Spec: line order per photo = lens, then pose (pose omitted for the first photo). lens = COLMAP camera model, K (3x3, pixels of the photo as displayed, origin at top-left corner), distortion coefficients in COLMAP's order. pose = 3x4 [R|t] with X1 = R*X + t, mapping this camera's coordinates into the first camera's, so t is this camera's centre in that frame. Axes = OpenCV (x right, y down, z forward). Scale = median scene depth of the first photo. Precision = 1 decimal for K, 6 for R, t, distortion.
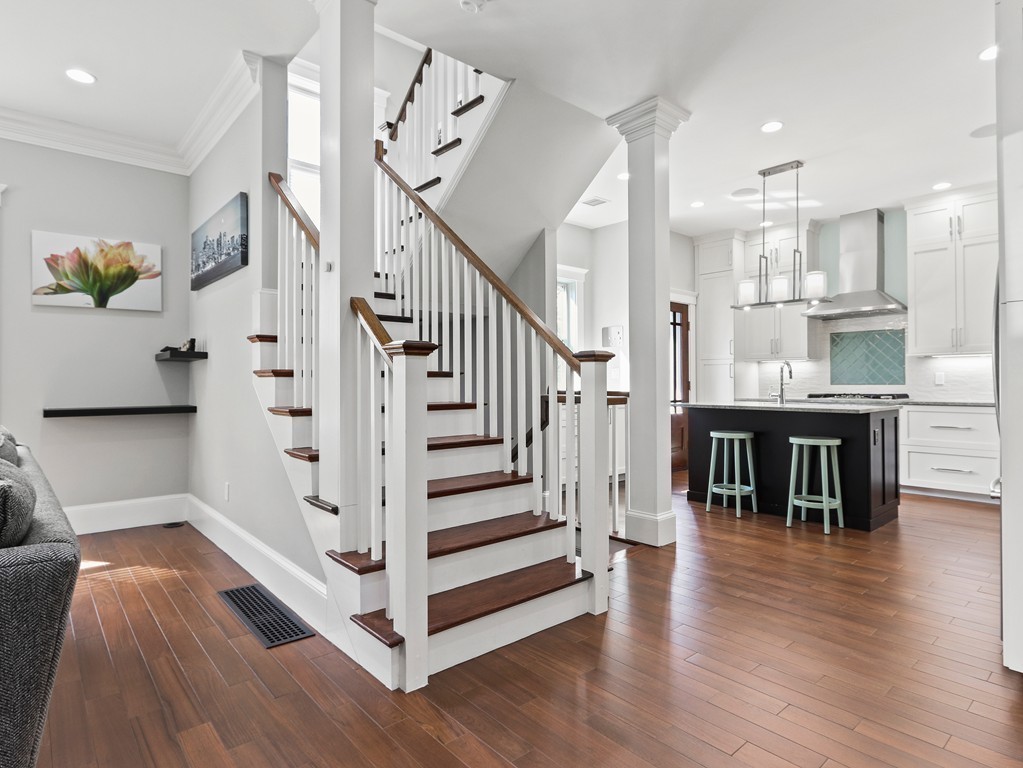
lens RADIAL K [[548.2, 0, 517.1], [0, 548.2, 375.9], [0, 0, 1]] dist [-0.007684, -0.003604]
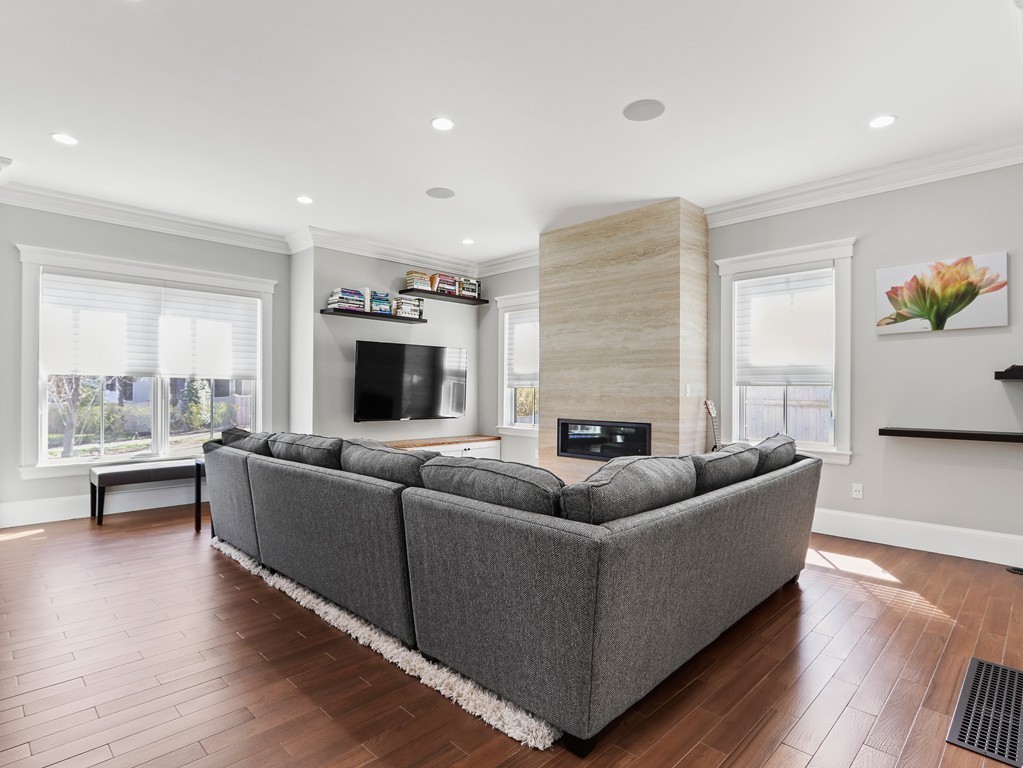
lens RADIAL K [[548.2, 0, 512.5], [0, 548.2, 385.8], [0, 0, 1]] dist [-0.007684, -0.003604]
pose [[0.064821, -0.005799, -0.997880, 0.153990], [0.003736, 0.999978, -0.005568, -0.018526], [0.997890, -0.003367, 0.064841, 0.138658]]
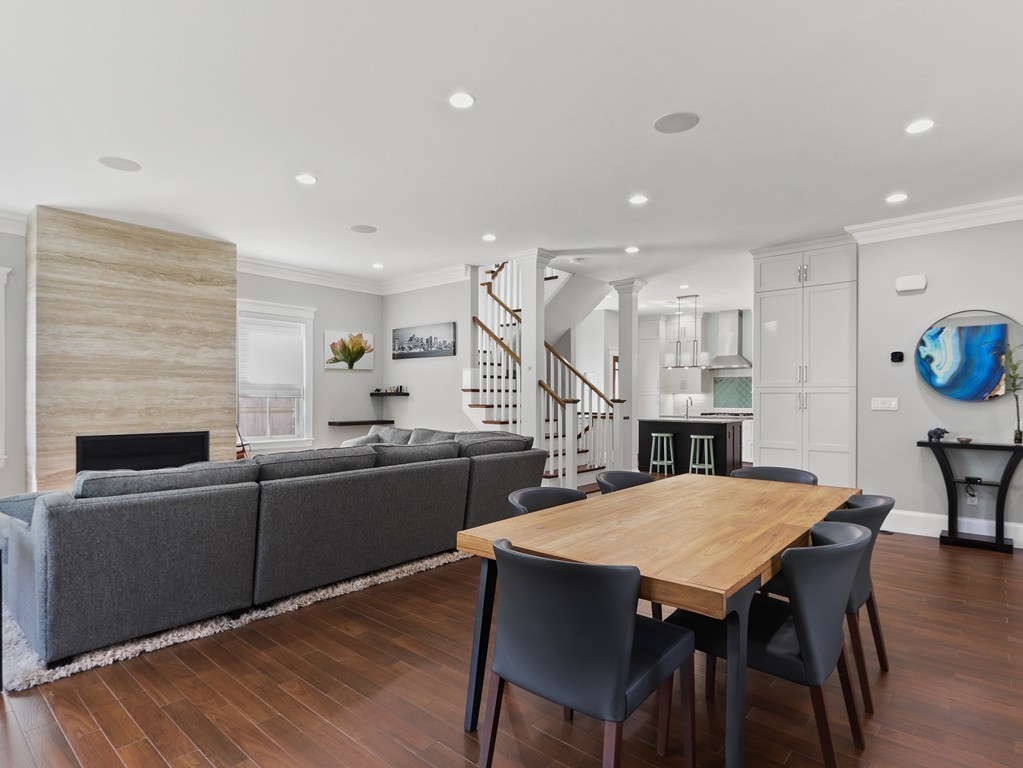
lens RADIAL K [[548.2, 0, 509.2], [0, 548.2, 396.7], [0, 0, 1]] dist [-0.007684, -0.003604]
pose [[0.990475, 0.003602, 0.137647, -0.414060], [-0.004822, 0.999952, 0.008535, -0.041004], [-0.137610, -0.009117, 0.990445, -0.848812]]
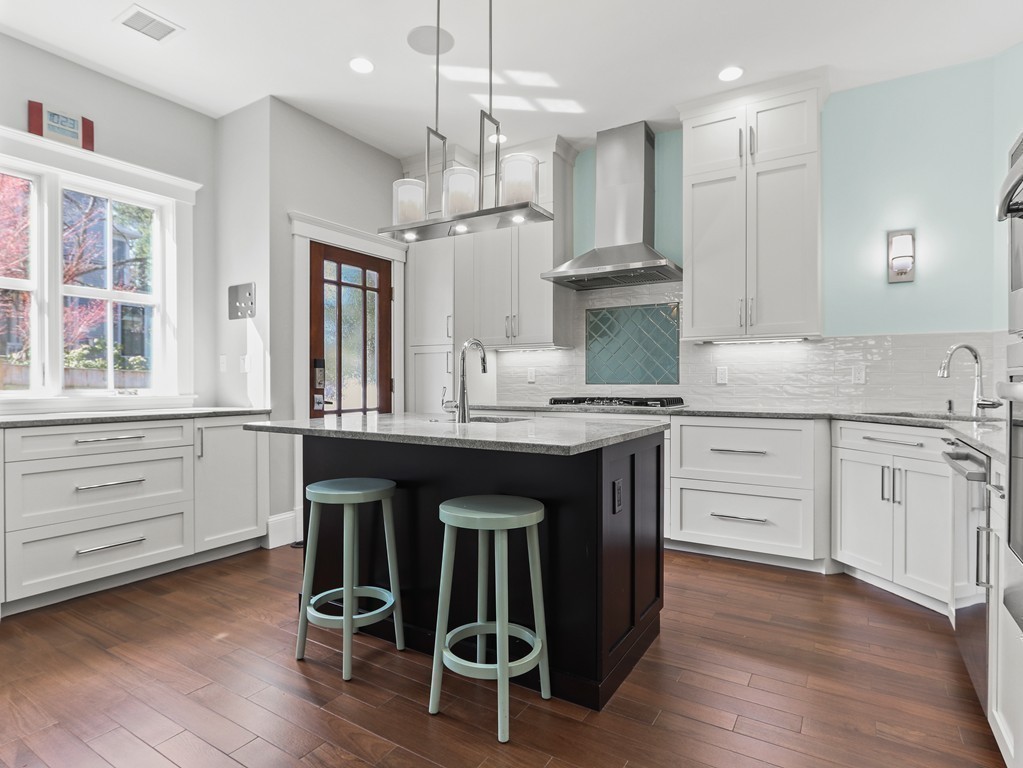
lens RADIAL K [[548.2, 0, 506.1], [0, 548.2, 383.2], [0, 0, 1]] dist [-0.007684, -0.003604]
pose [[0.955099, 0.000200, 0.296287, 0.374842], [-0.004793, 0.999879, 0.014776, 0.006739], [-0.296249, -0.015532, 0.954985, 0.508056]]
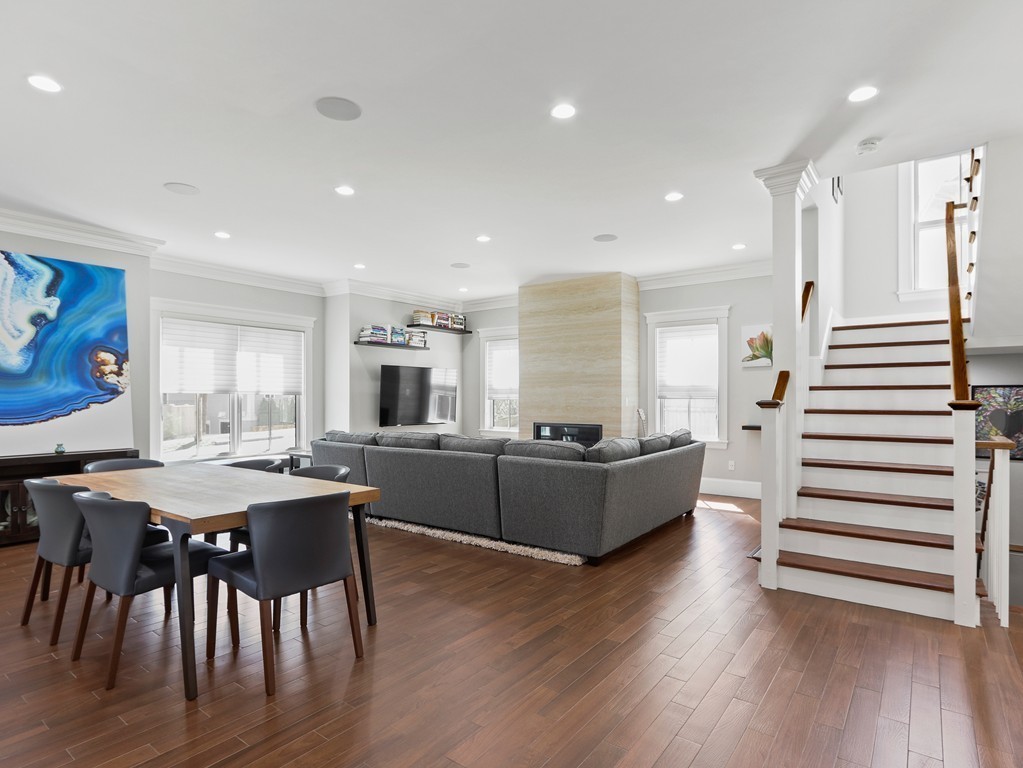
lens RADIAL K [[548.2, 0, 517.6], [0, 548.2, 397.8], [0, 0, 1]] dist [-0.007684, -0.003604]
pose [[0.205558, 0.001436, -0.978644, 0.598493], [0.008221, 0.999961, 0.003194, -0.034316], [0.978610, -0.008702, 0.205538, -0.085787]]
